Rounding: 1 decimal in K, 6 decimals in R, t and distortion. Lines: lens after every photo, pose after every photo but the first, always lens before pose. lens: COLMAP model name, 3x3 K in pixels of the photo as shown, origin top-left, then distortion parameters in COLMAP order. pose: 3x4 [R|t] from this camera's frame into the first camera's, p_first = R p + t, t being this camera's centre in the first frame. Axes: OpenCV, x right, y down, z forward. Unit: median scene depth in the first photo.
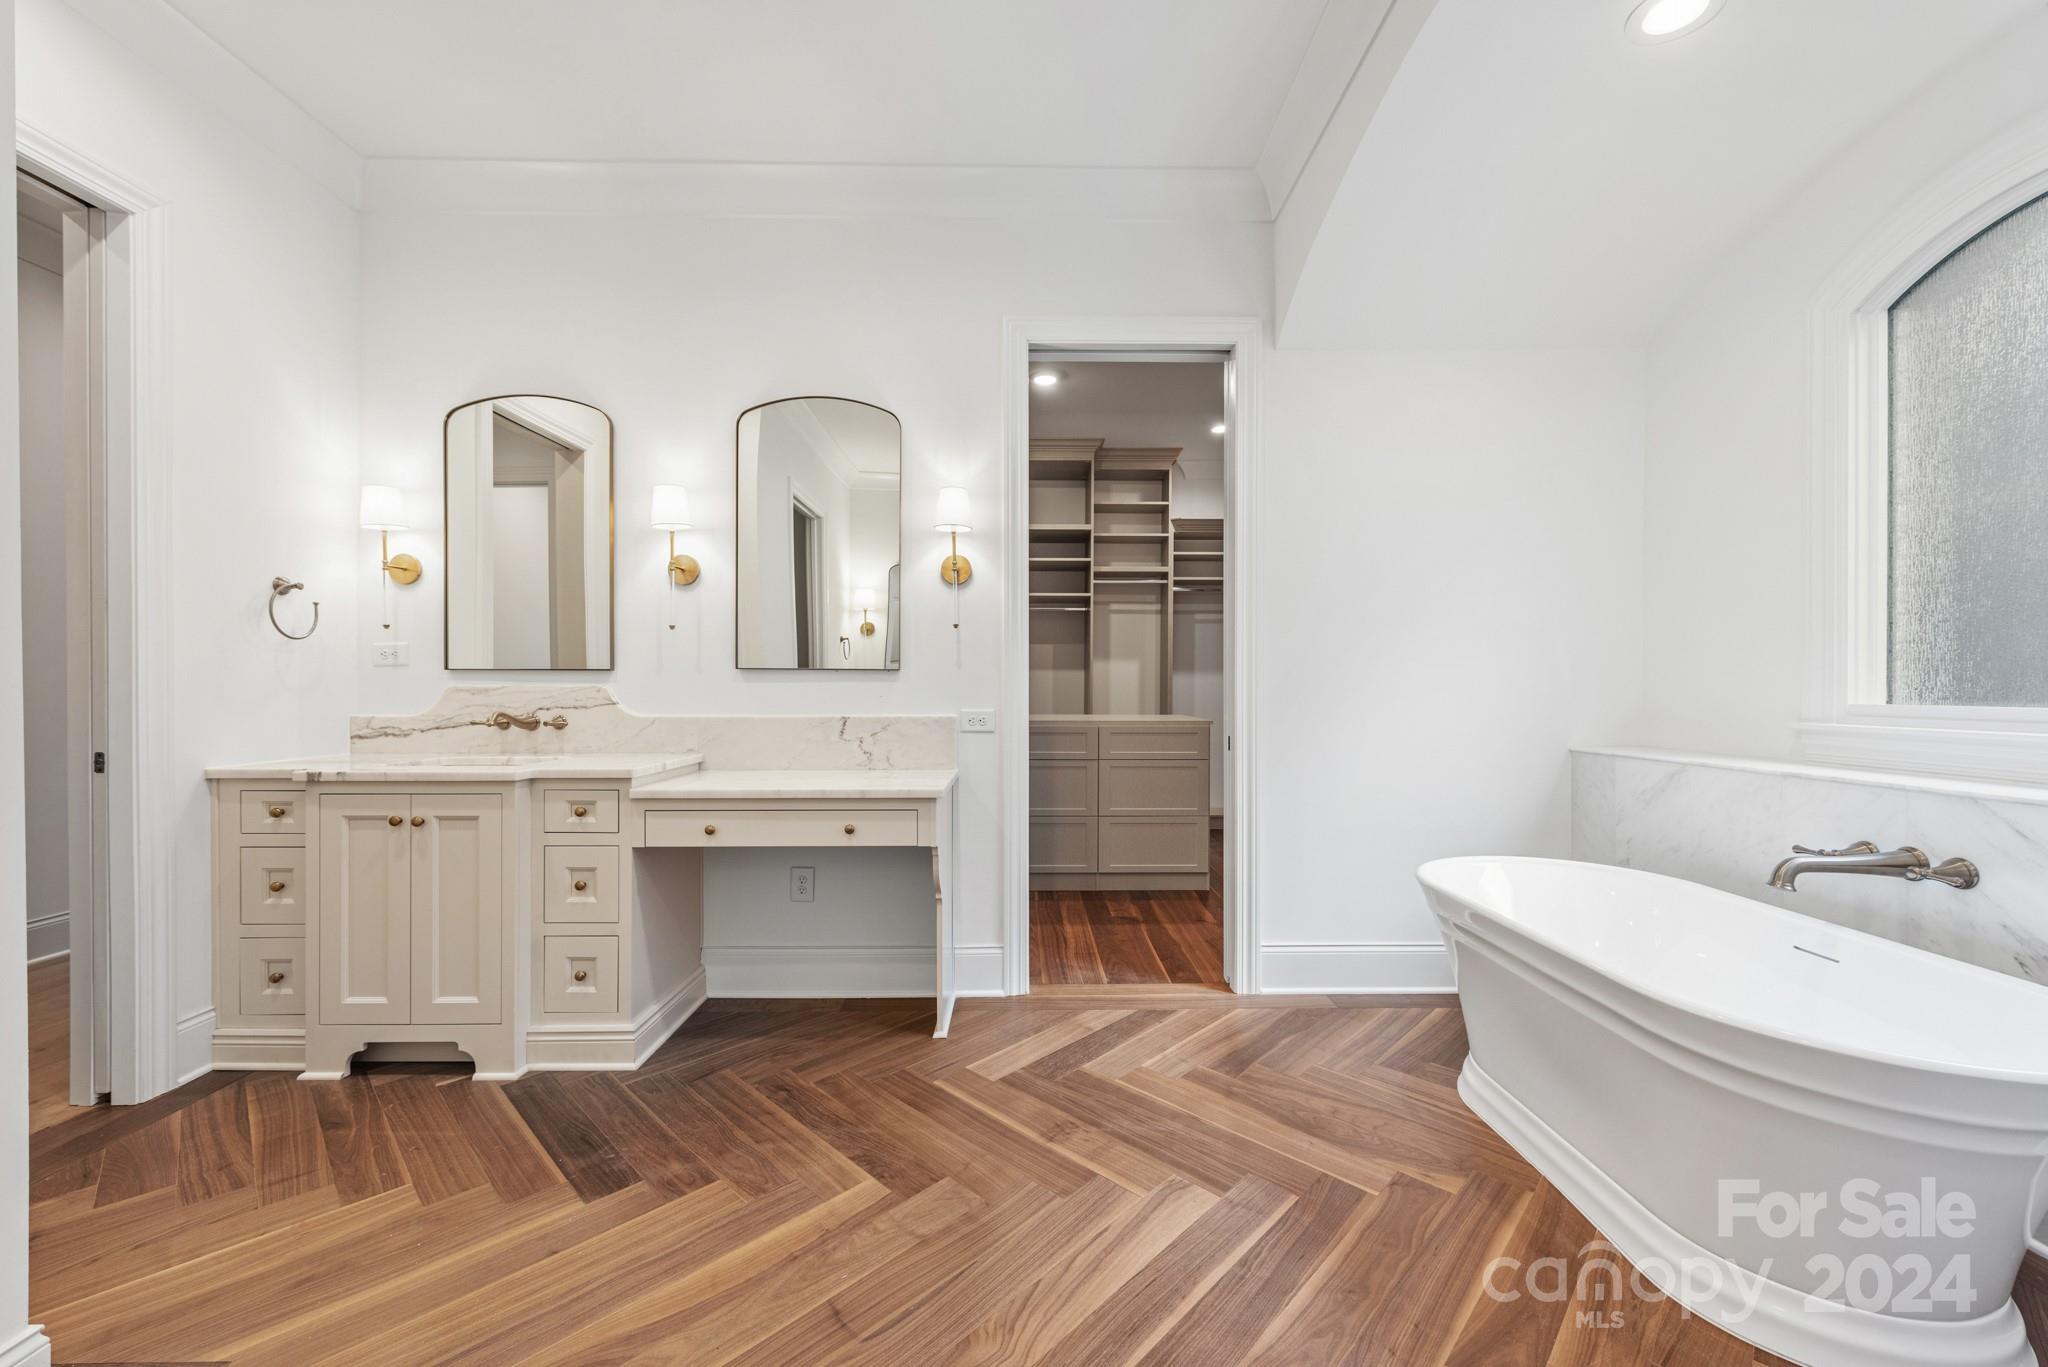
lens RADIAL K [[809.1, 0, 1019.5], [0, 809.1, 681.1], [0, 0, 1]] dist [0.007340, -0.001727]
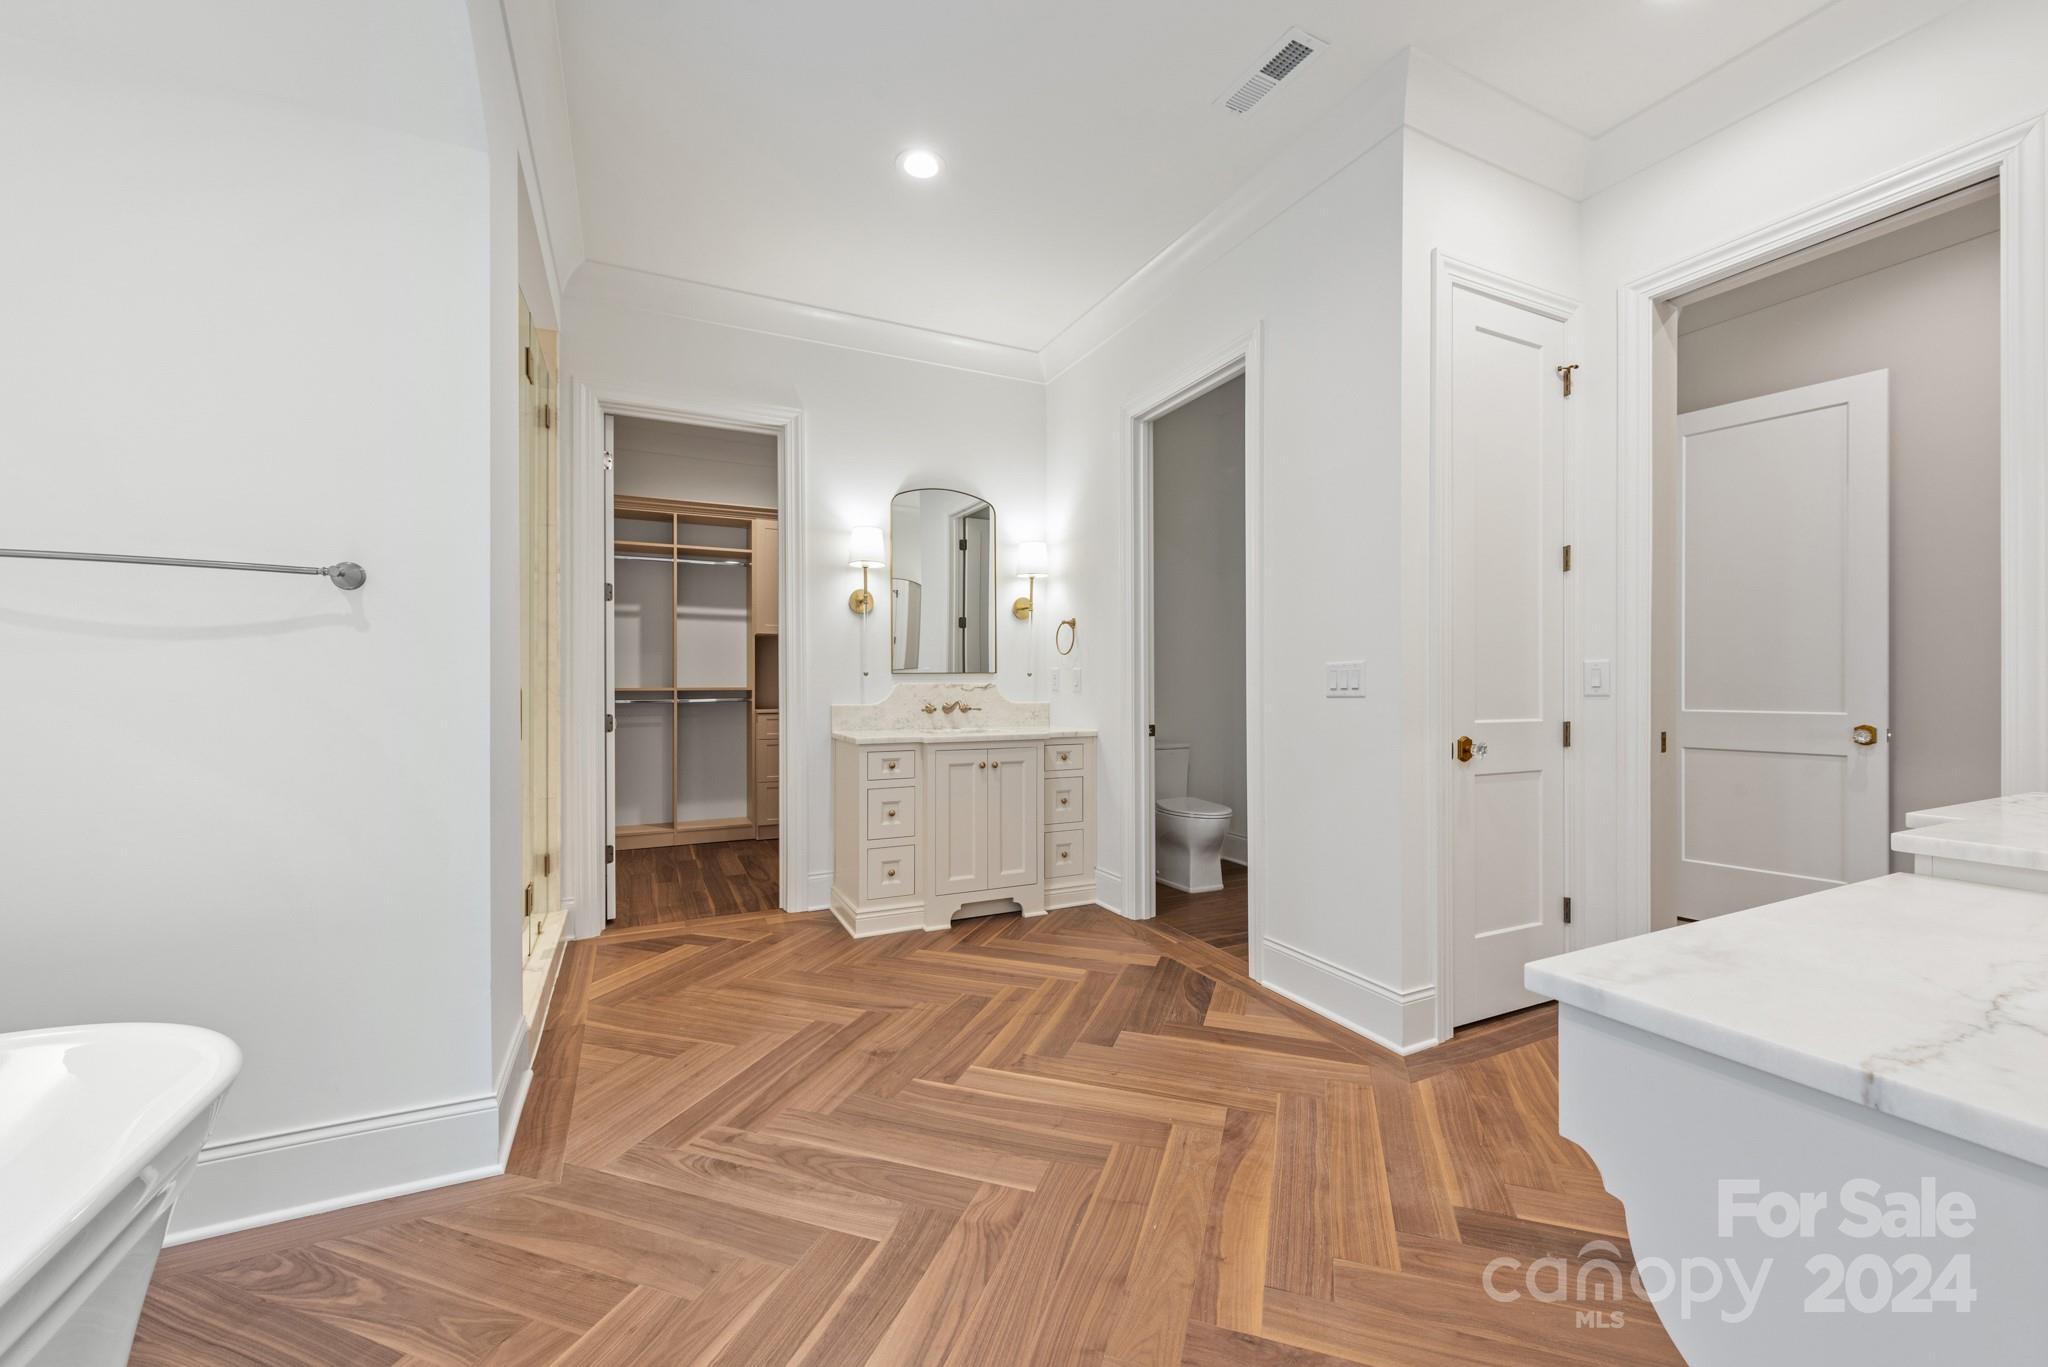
lens RADIAL K [[809.1, 0, 1033.6], [0, 809.1, 683.7], [0, 0, 1]] dist [0.007340, -0.001727]
pose [[-0.901498, 0.004543, -0.432759, 0.252265], [0.005619, 0.999983, -0.001208, 0.009561], [0.432746, -0.003521, -0.901509, 1.225402]]
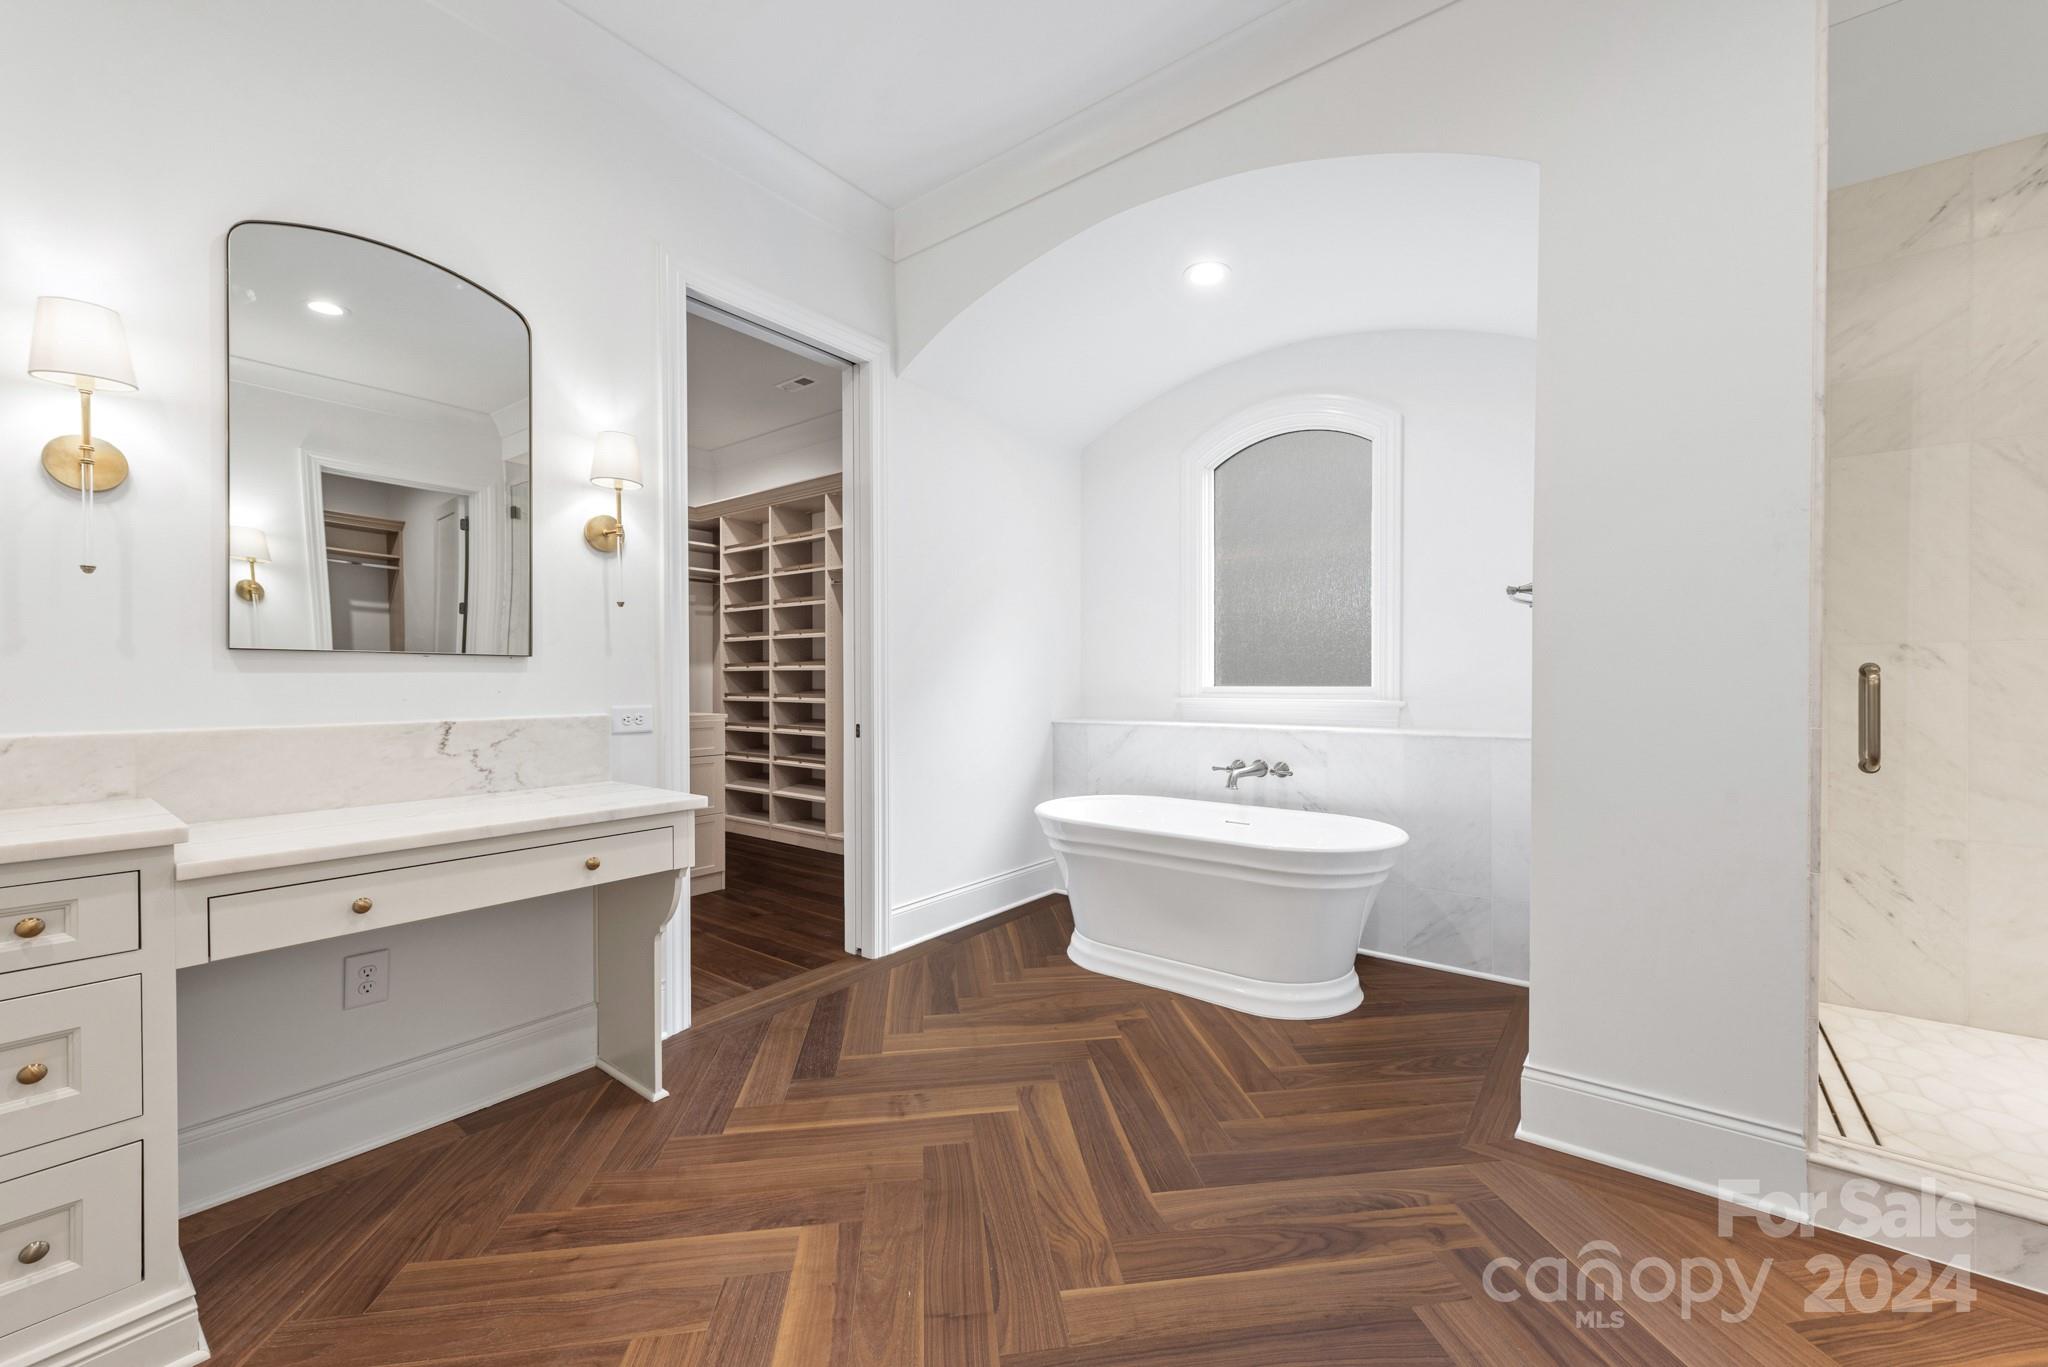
lens RADIAL K [[809.1, 0, 1045.1], [0, 809.1, 685.1], [0, 0, 1]] dist [0.007340, -0.001727]
pose [[0.601561, -0.008111, 0.798786, -0.563269], [-0.000128, 0.999947, 0.010250, 0.006159], [-0.798827, -0.006268, 0.601528, 0.196864]]
